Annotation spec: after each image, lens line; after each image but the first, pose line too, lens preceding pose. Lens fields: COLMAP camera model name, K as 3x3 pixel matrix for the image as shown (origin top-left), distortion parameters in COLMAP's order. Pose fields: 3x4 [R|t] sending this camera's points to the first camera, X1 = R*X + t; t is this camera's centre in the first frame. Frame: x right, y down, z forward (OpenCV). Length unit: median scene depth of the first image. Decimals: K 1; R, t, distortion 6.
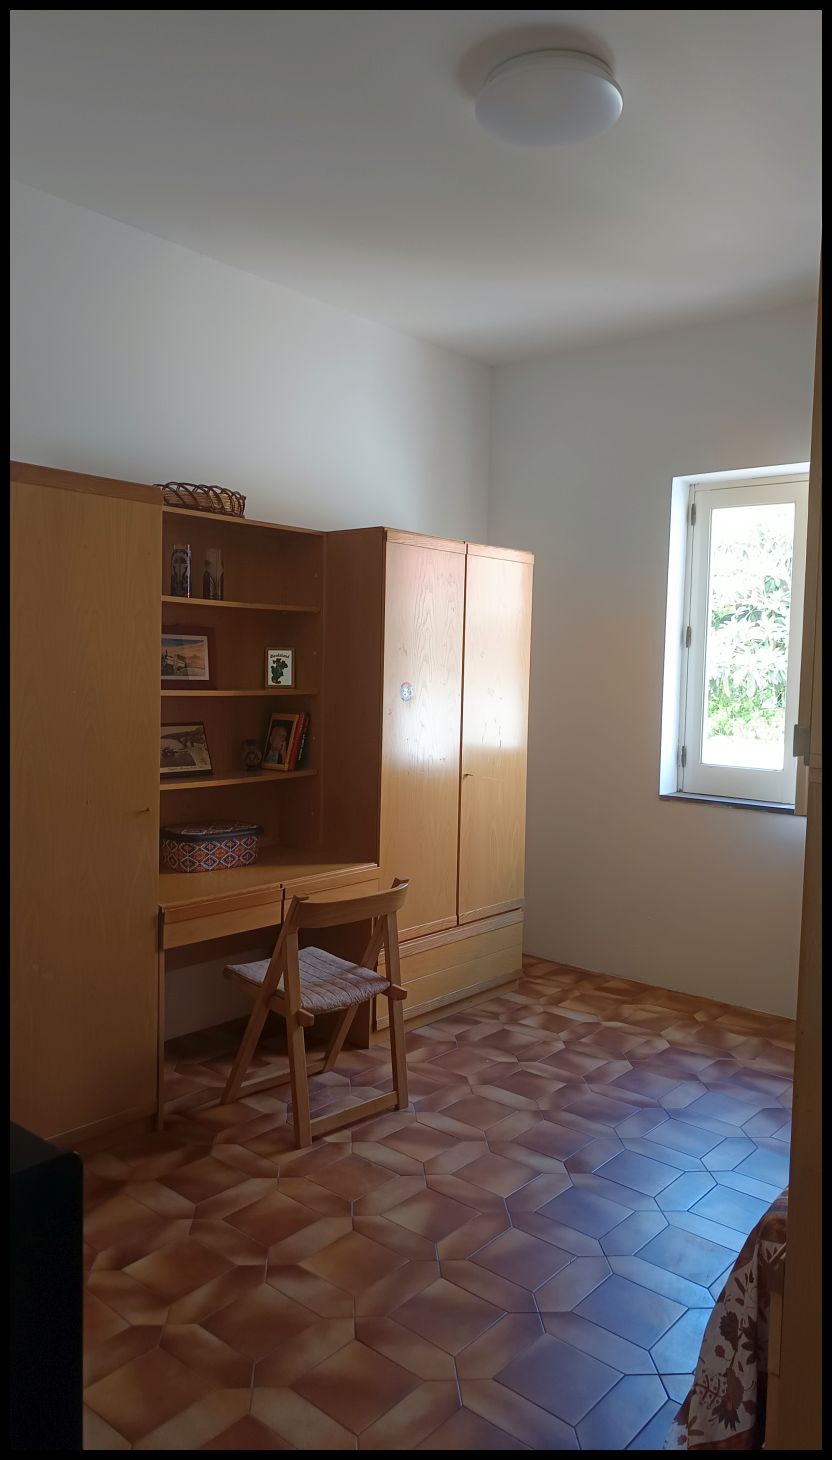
lens RADIAL K [[1064.9, 0, 412.7], [0, 1064.9, 731.8], [0, 0, 1]] dist [0.045015, -0.003385]
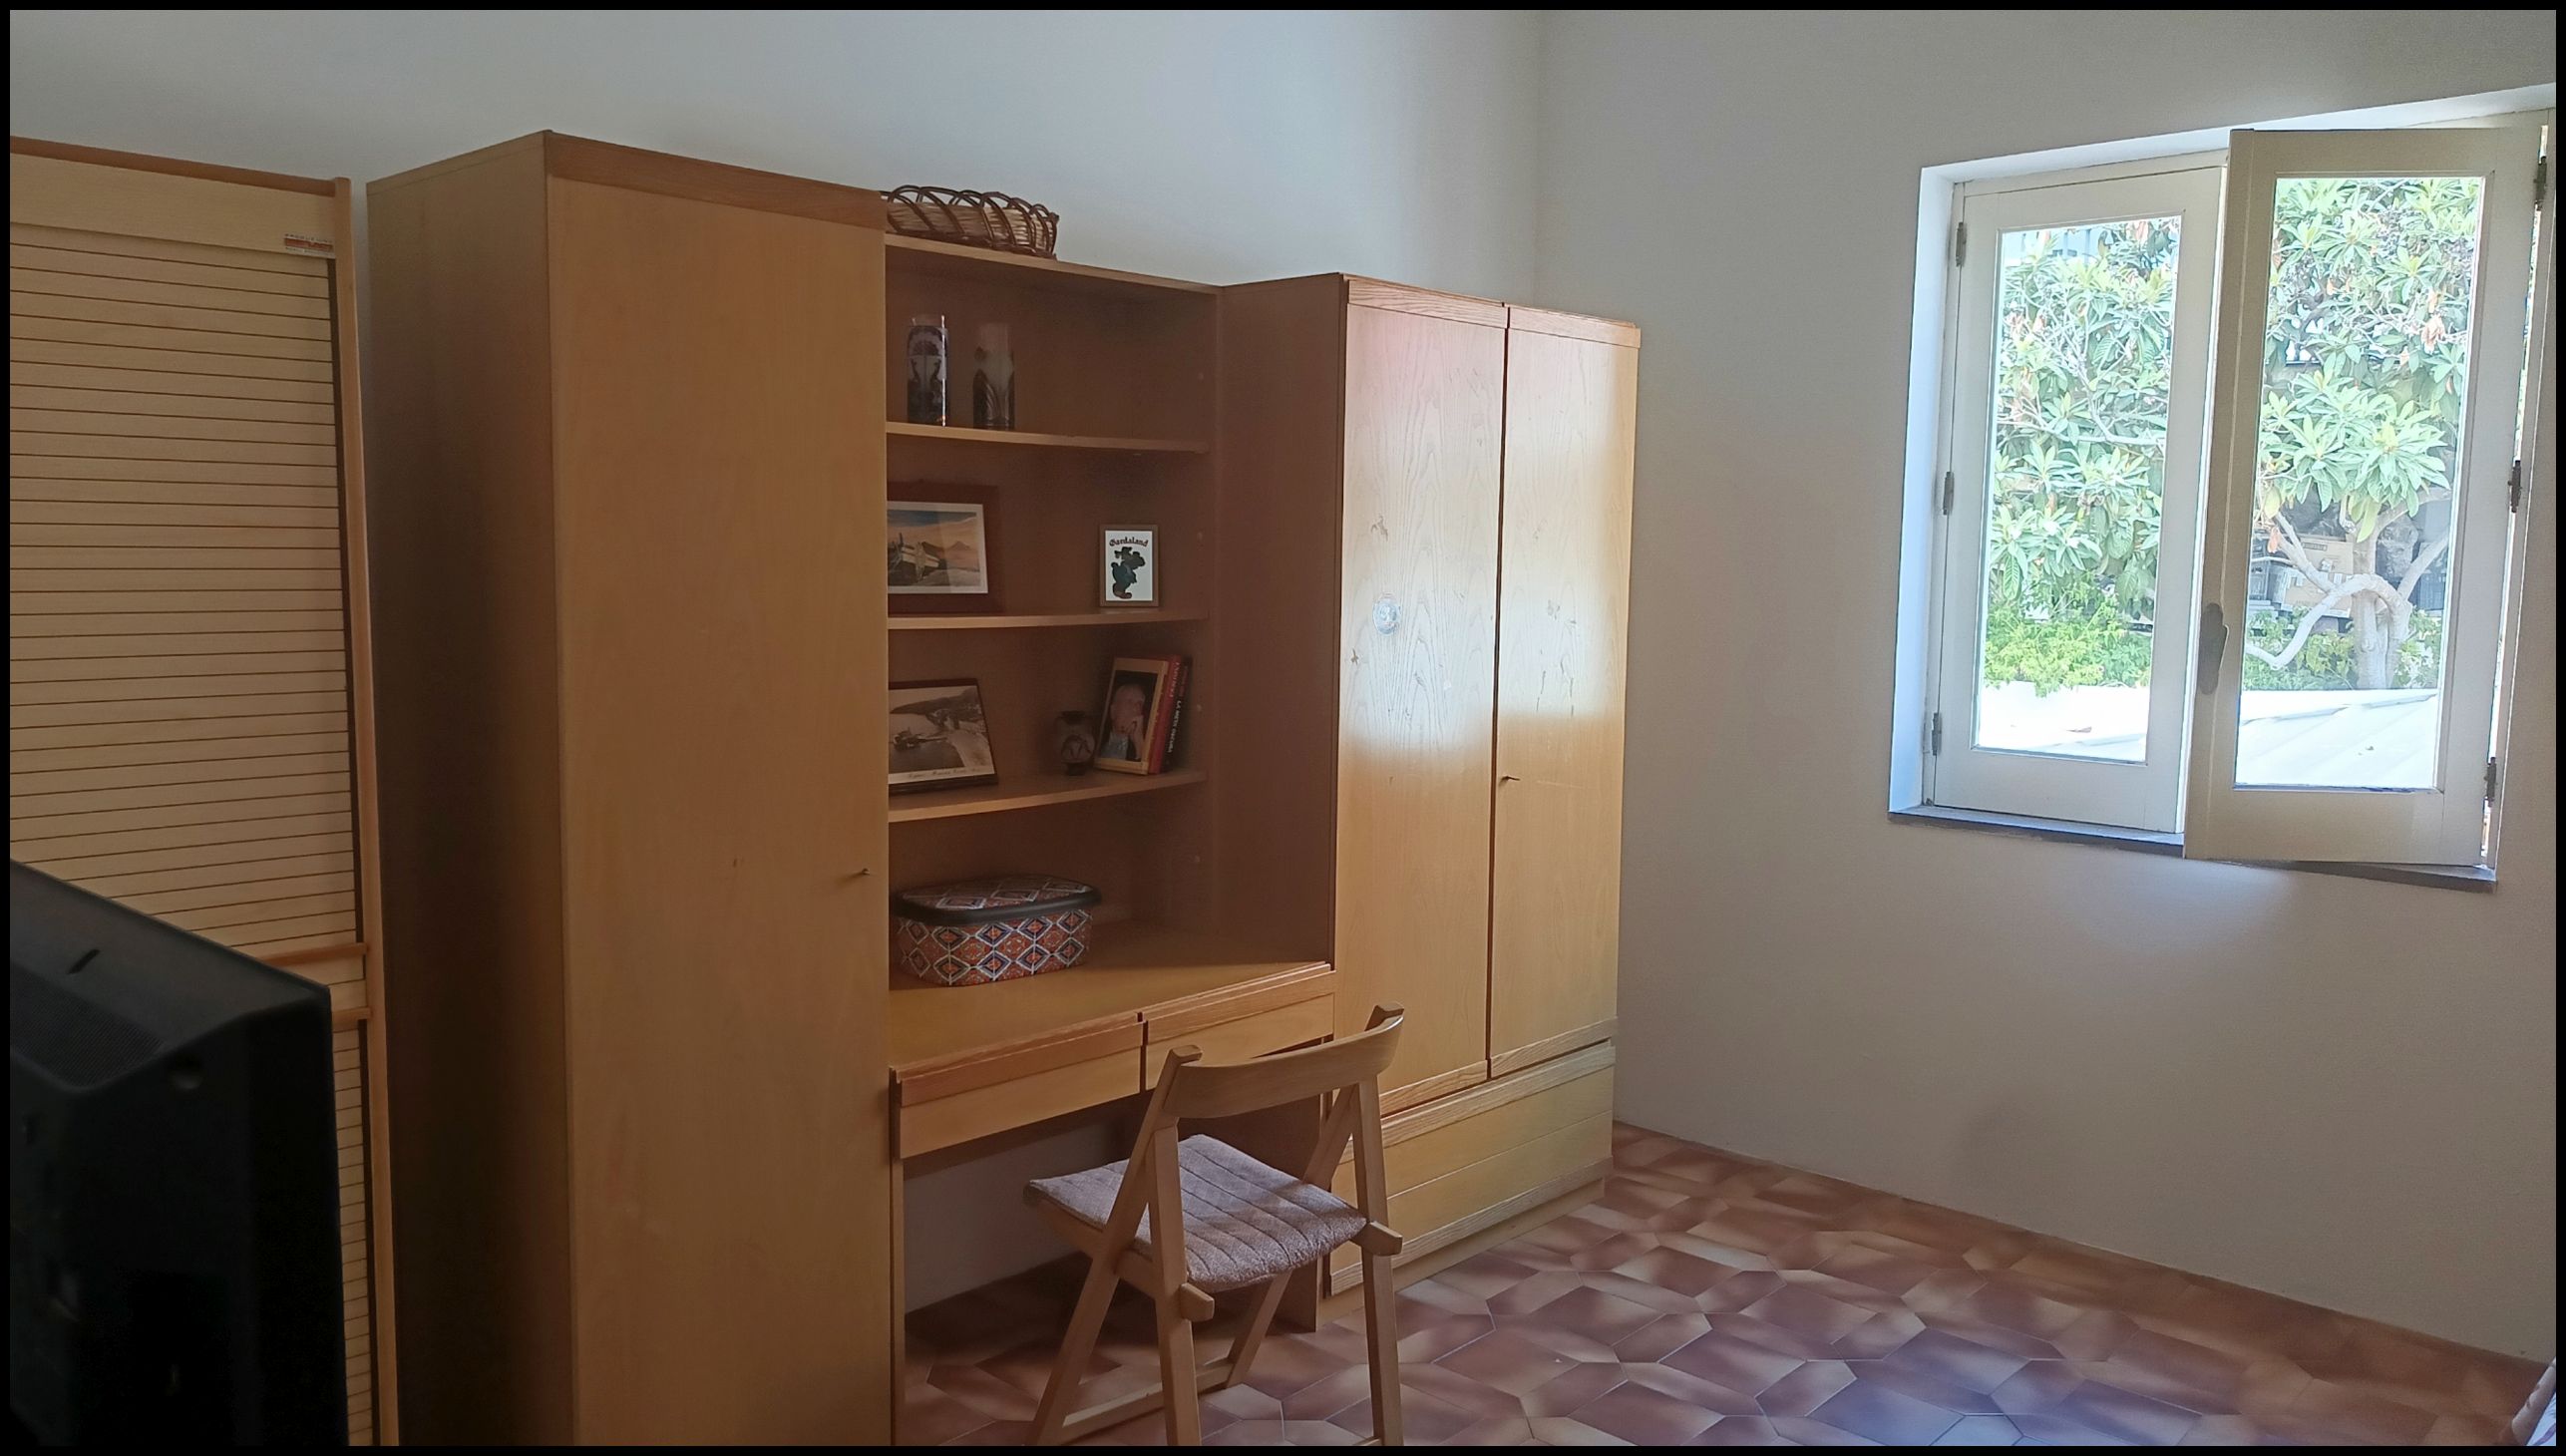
lens RADIAL K [[1871.6, 0, 1293.5], [0, 1871.6, 719.7], [0, 0, 1]] dist [0.045015, -0.003385]
pose [[0.999619, -0.005333, -0.027084, -0.025596], [0.006275, 0.999374, 0.034806, -0.018463], [0.026882, -0.034963, 0.999027, 0.132719]]
